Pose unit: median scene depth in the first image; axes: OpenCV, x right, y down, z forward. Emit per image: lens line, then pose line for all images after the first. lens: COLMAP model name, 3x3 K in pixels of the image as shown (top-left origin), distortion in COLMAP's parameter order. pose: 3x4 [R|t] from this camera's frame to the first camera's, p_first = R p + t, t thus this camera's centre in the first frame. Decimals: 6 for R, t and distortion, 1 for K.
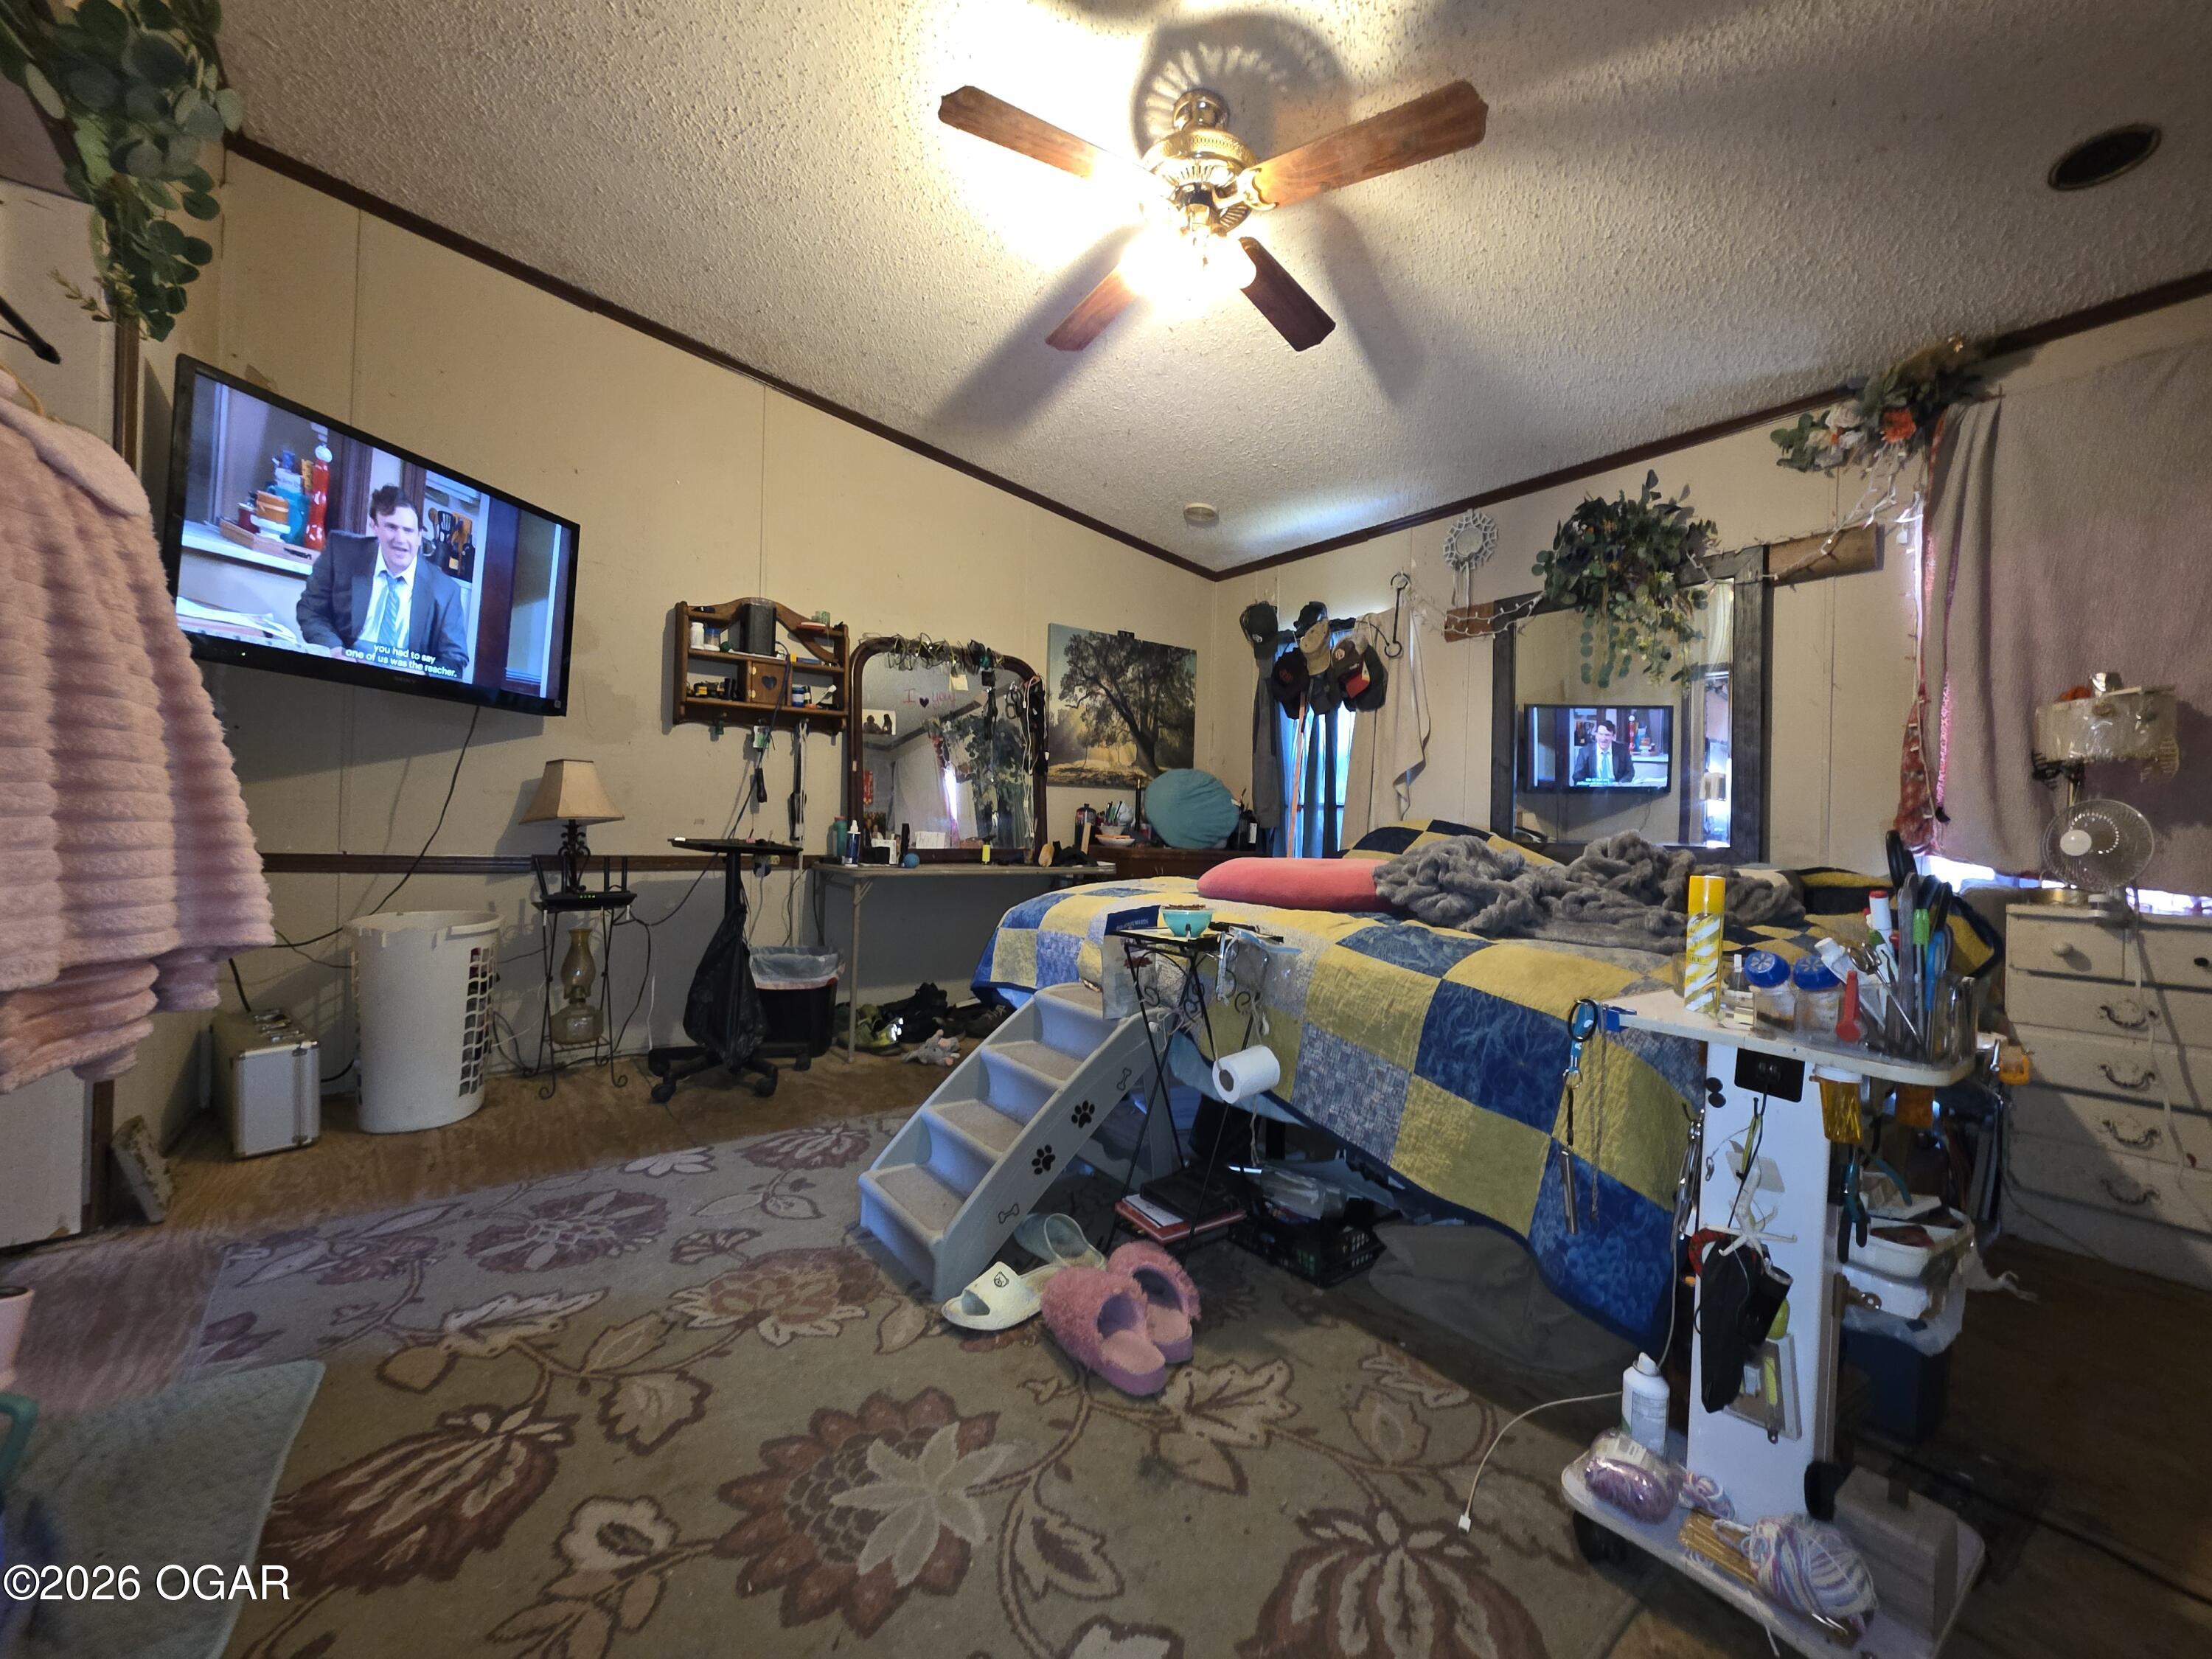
lens RADIAL K [[884.2, 0, 1103.8], [0, 884.2, 826.6], [0, 0, 1]] dist [0.001150, 0.000295]
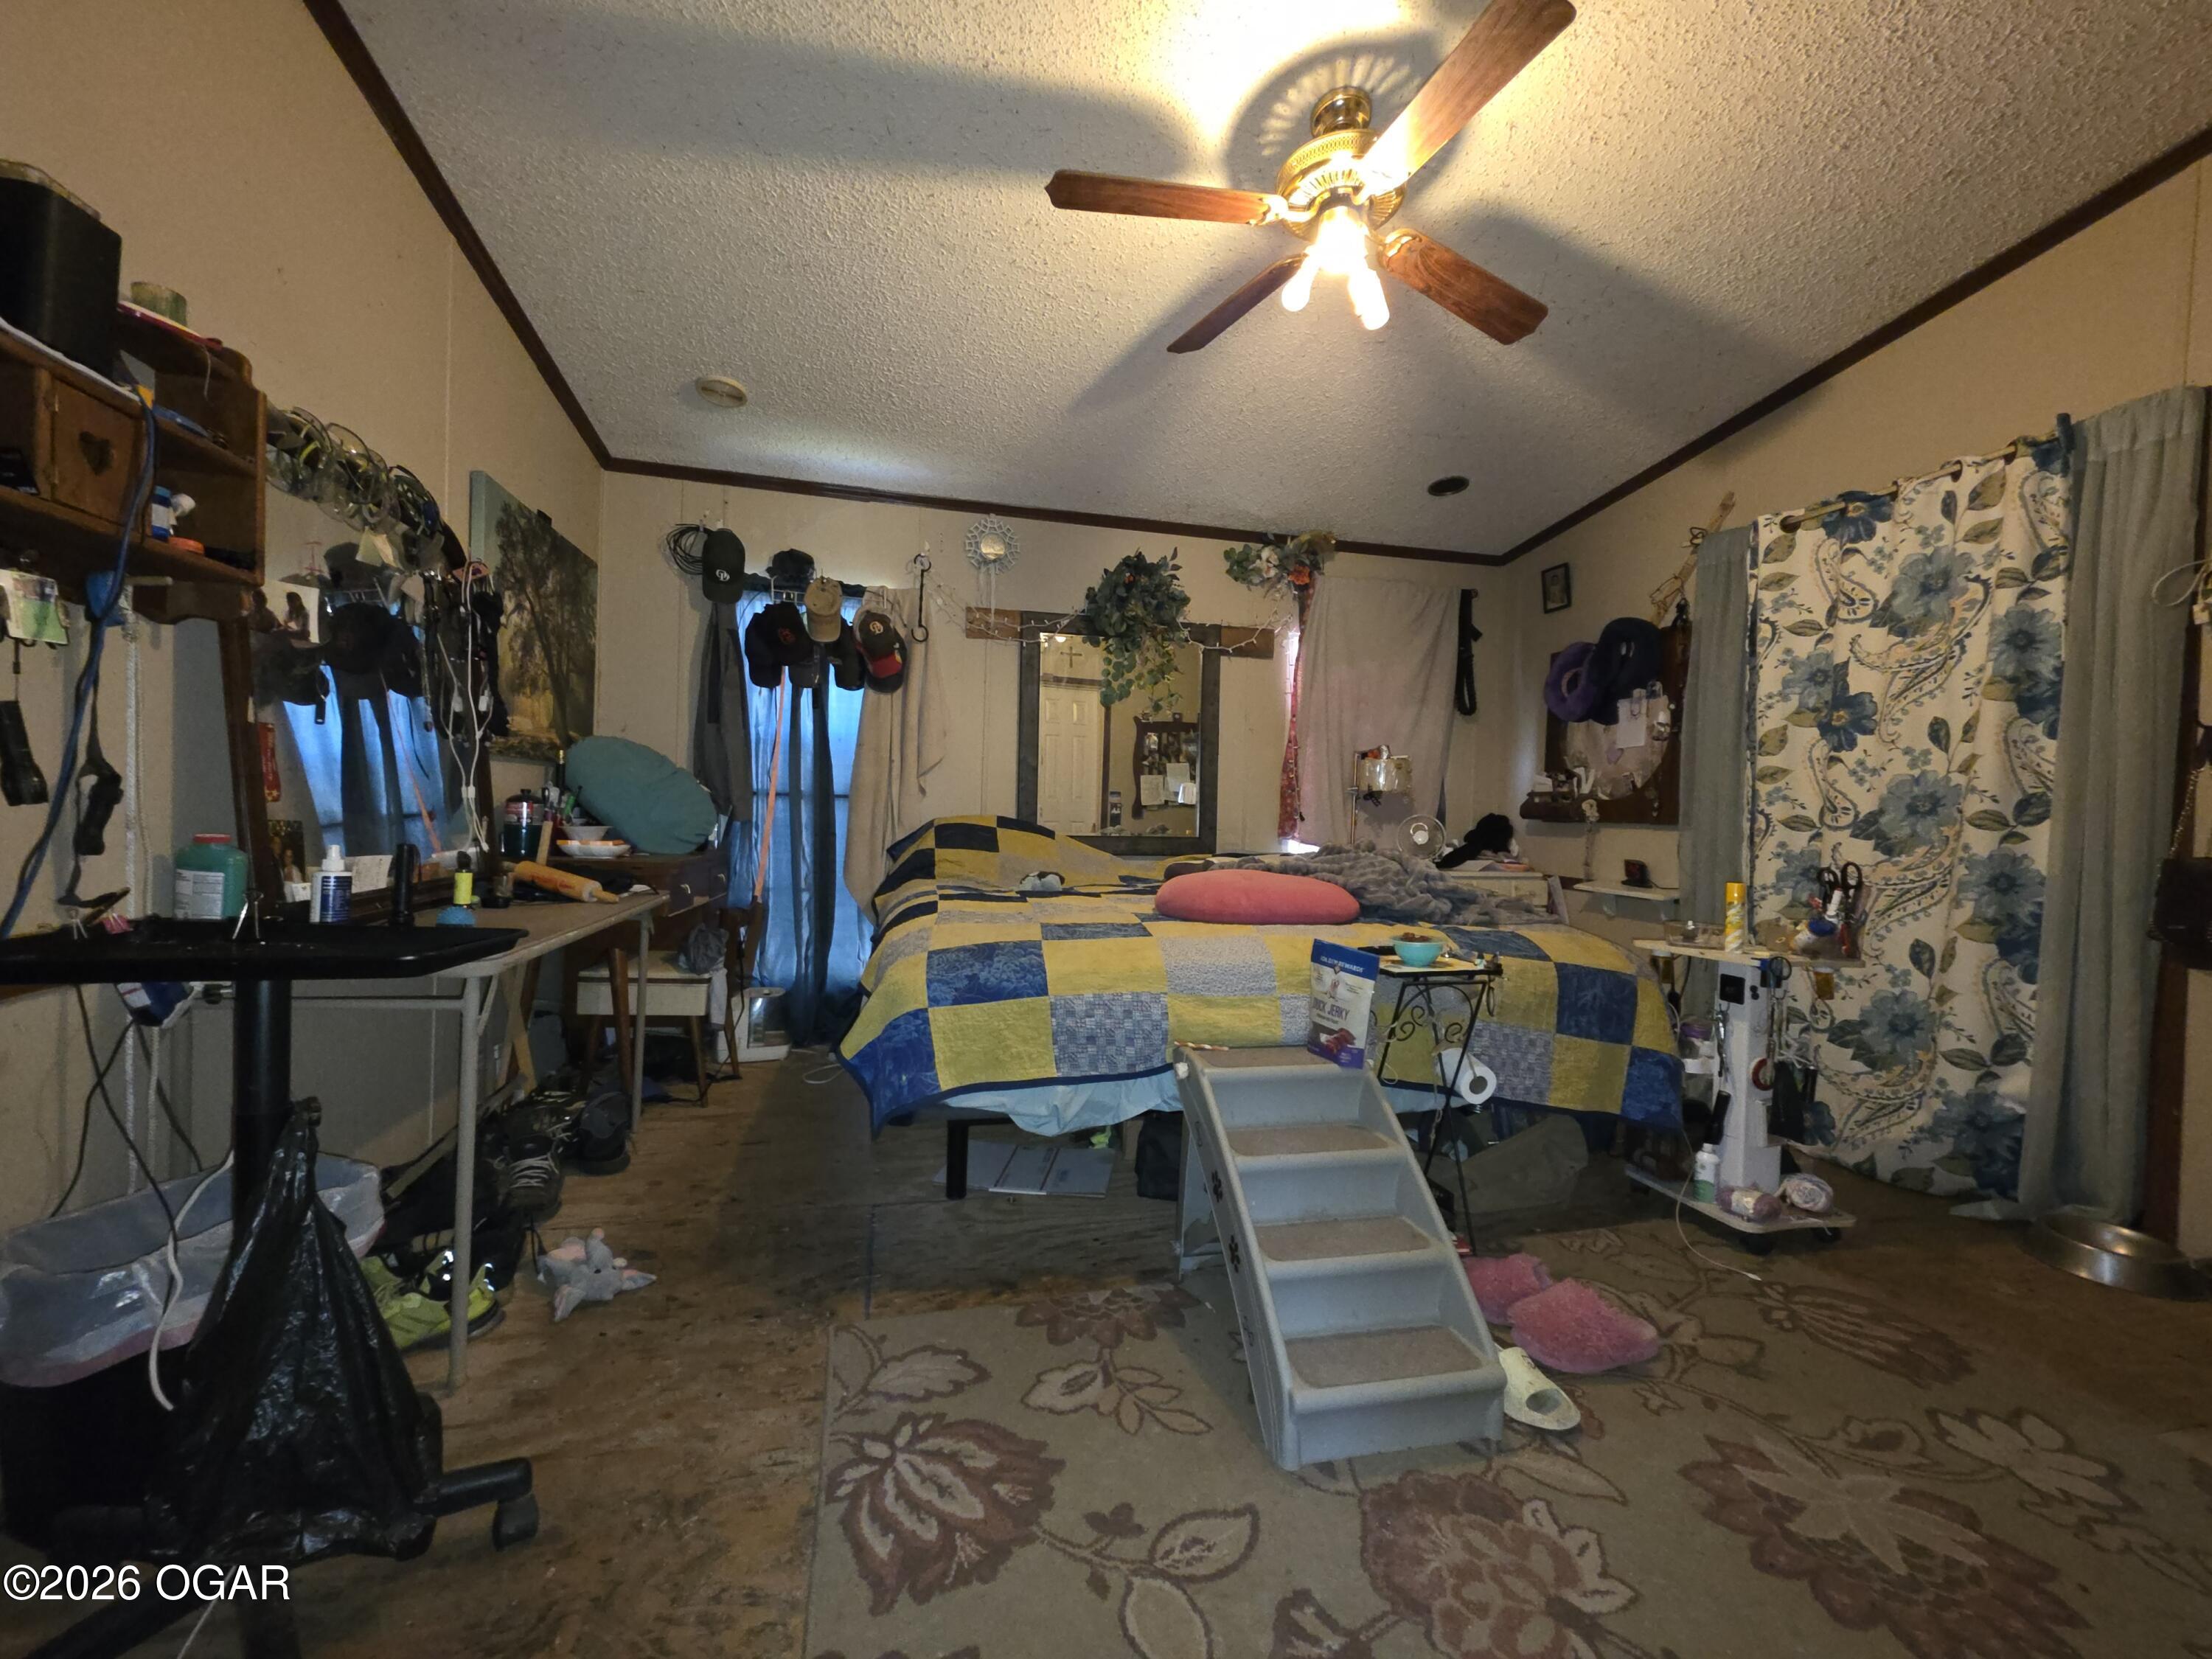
lens RADIAL K [[884.2, 0, 1101.9], [0, 884.2, 826.0], [0, 0, 1]] dist [0.001150, 0.000295]
pose [[0.392101, -0.029127, 0.919461, -0.723045], [-0.017859, 0.999069, 0.039264, -0.053523], [-0.919749, -0.031816, 0.391216, 0.676407]]
